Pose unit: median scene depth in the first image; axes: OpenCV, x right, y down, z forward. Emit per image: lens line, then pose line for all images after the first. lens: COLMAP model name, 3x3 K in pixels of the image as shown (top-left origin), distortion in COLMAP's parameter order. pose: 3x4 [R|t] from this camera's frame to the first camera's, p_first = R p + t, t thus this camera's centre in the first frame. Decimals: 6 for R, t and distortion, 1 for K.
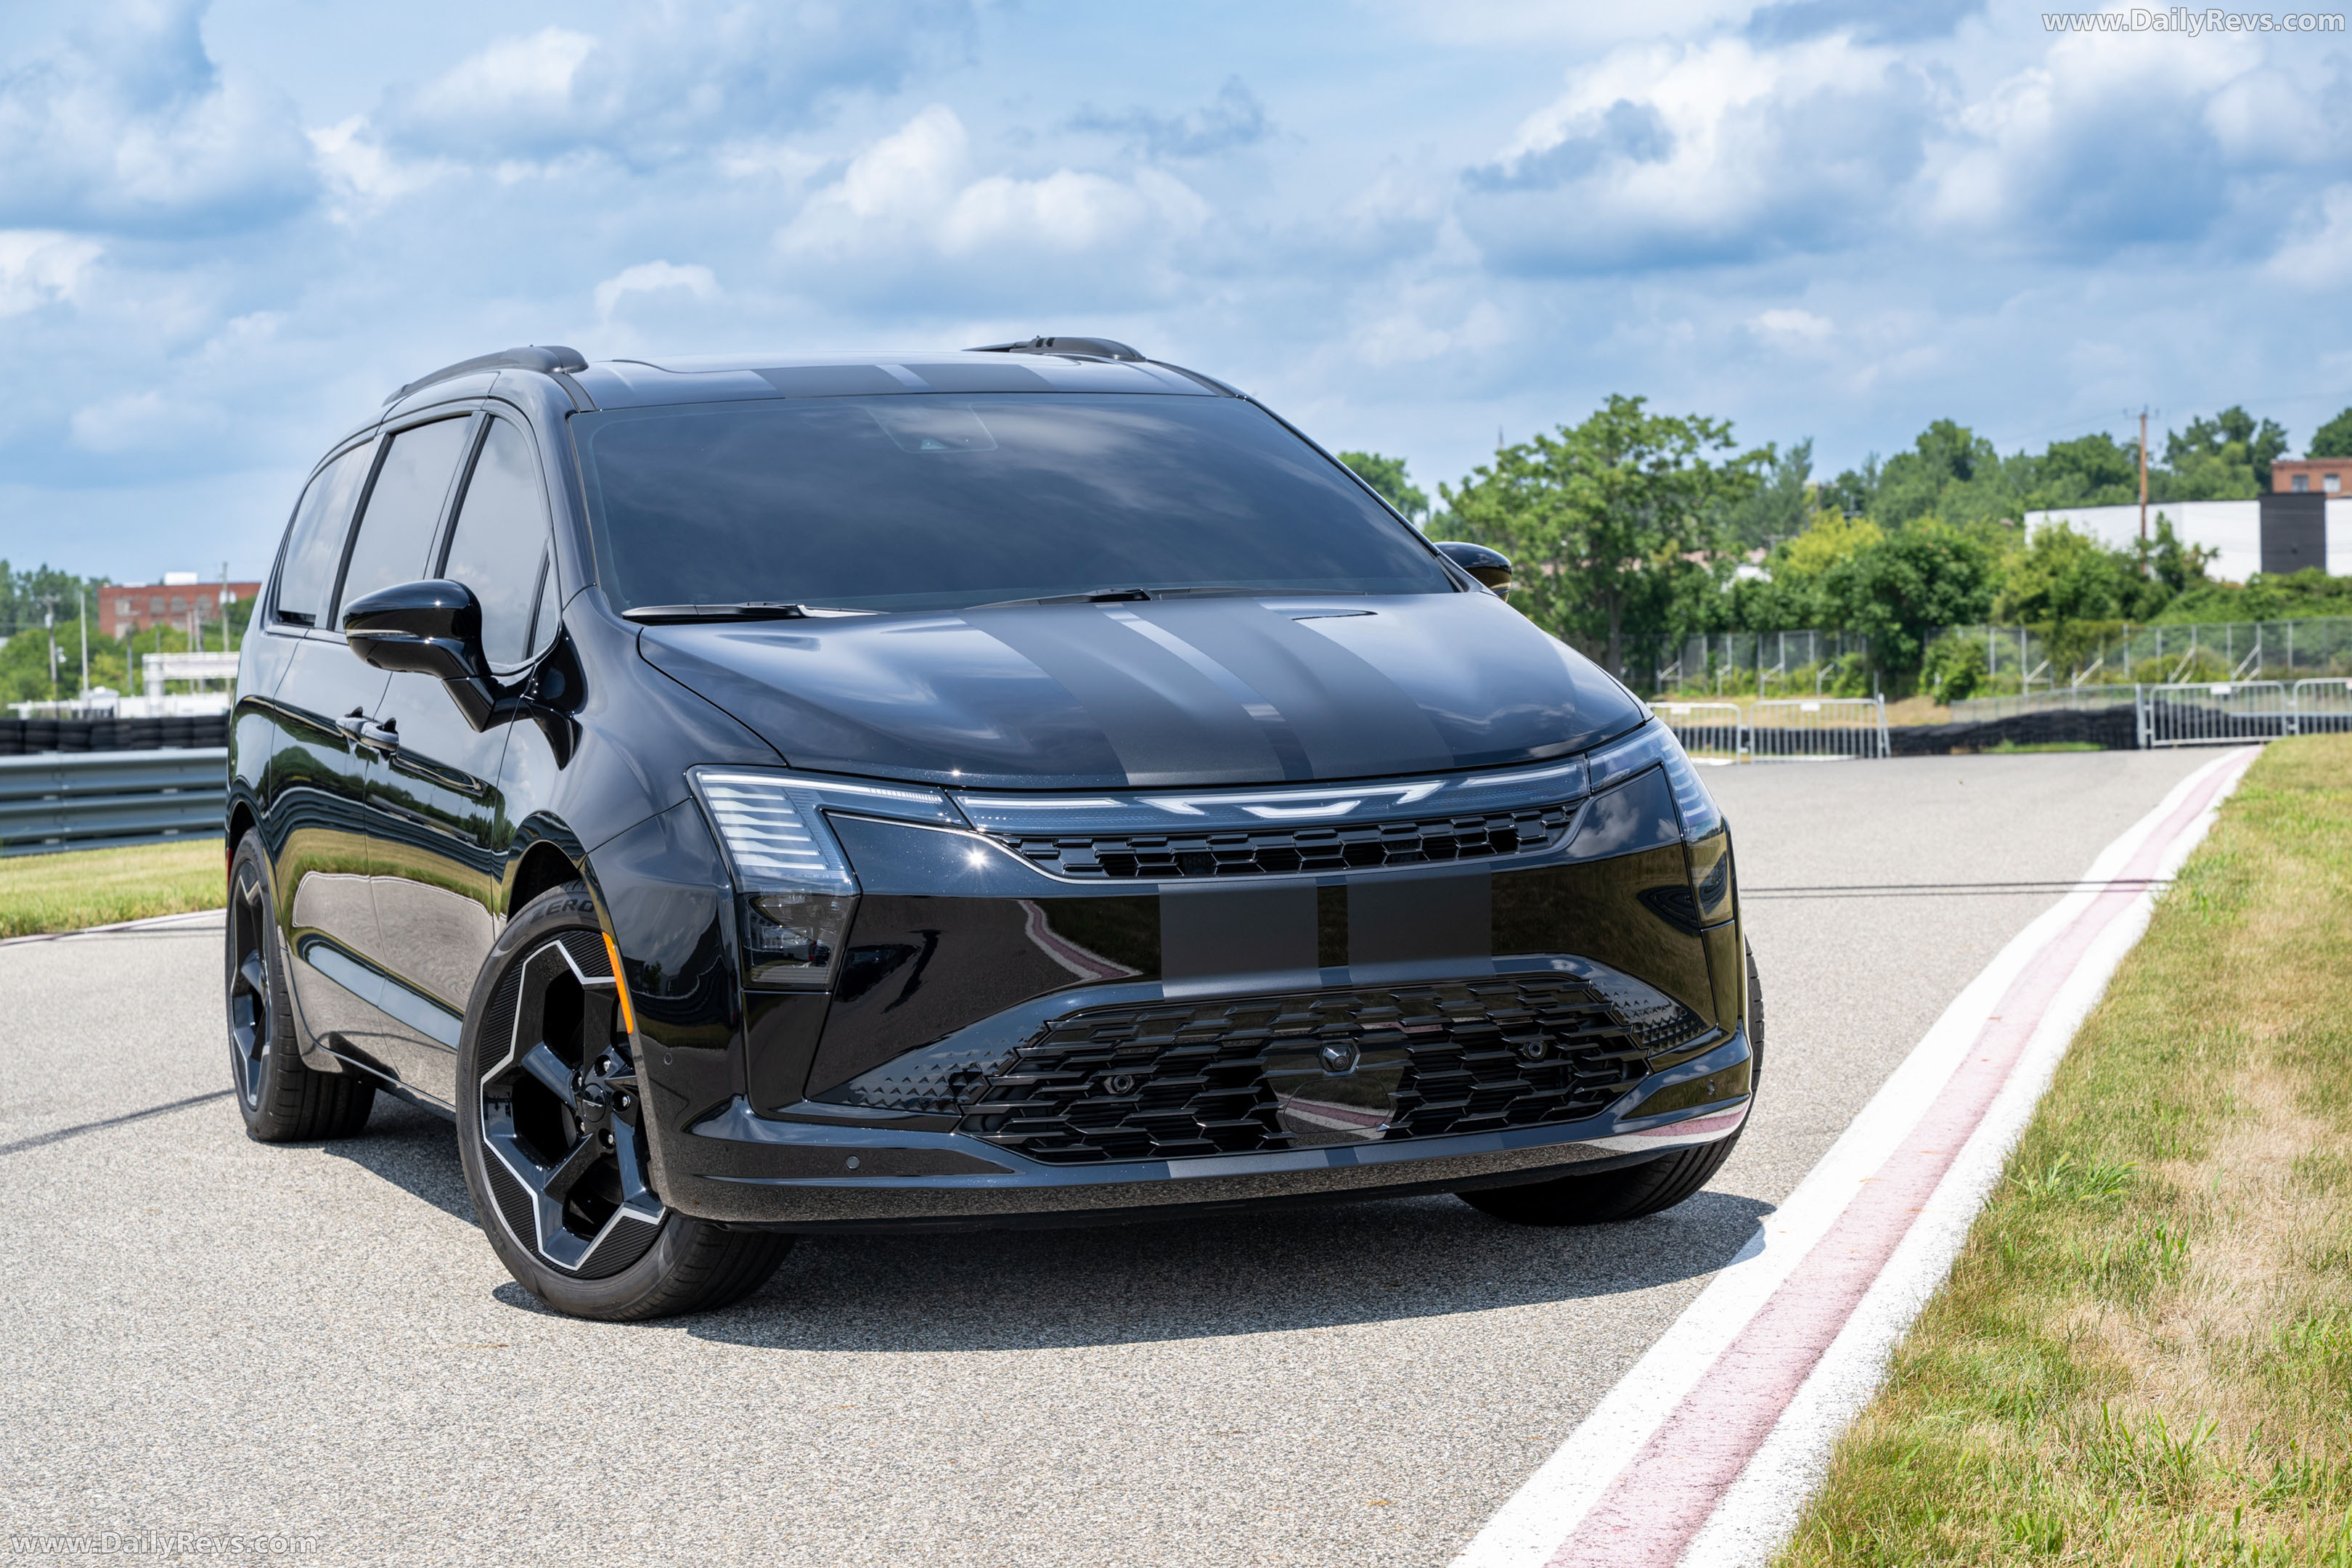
lens RADIAL K [[4500.5, 0, 1173.4], [0, 4500.5, 781.9], [0, 0, 1]] dist [-0.018820, 0.000000]
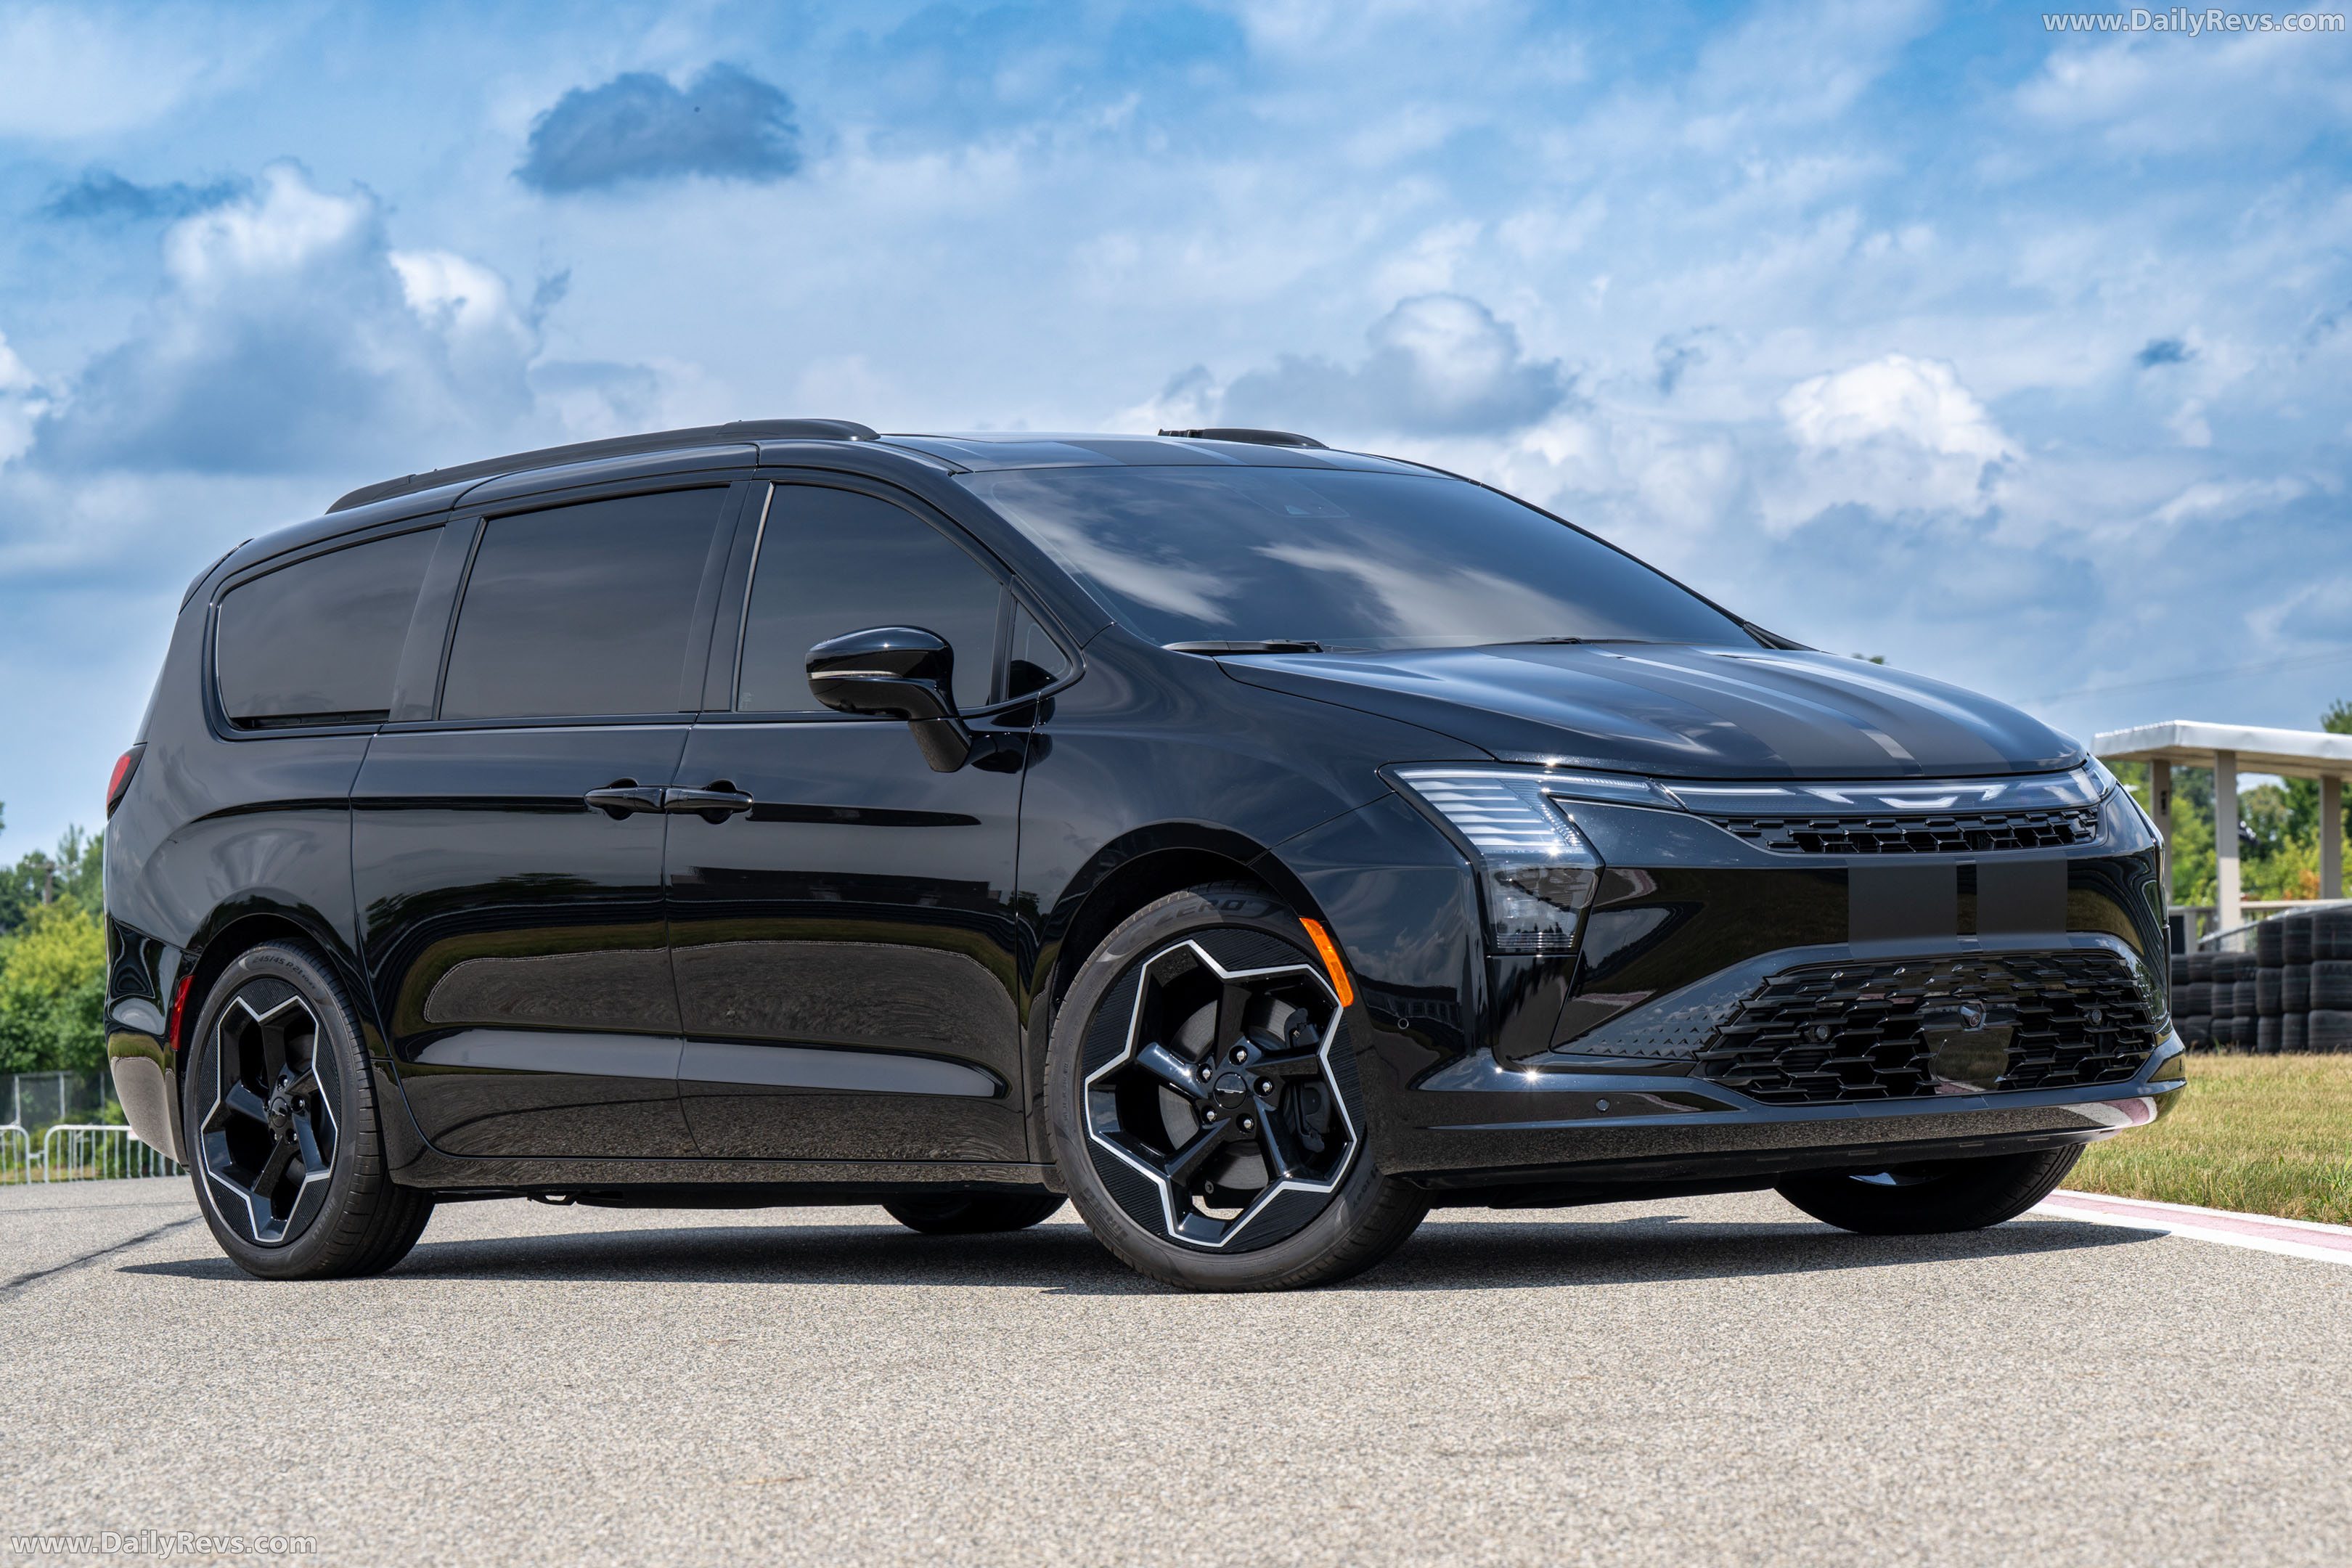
lens RADIAL K [[6709.9, 0, 1175.4], [0, 6709.9, 783.8], [0, 0, 1]] dist [-0.073168, 0.000000]
pose [[0.947888, 0.007386, 0.318517, -0.652591], [0.018167, 0.996851, -0.077182, 0.122014], [-0.318085, 0.078947, 0.944770, -0.512038]]
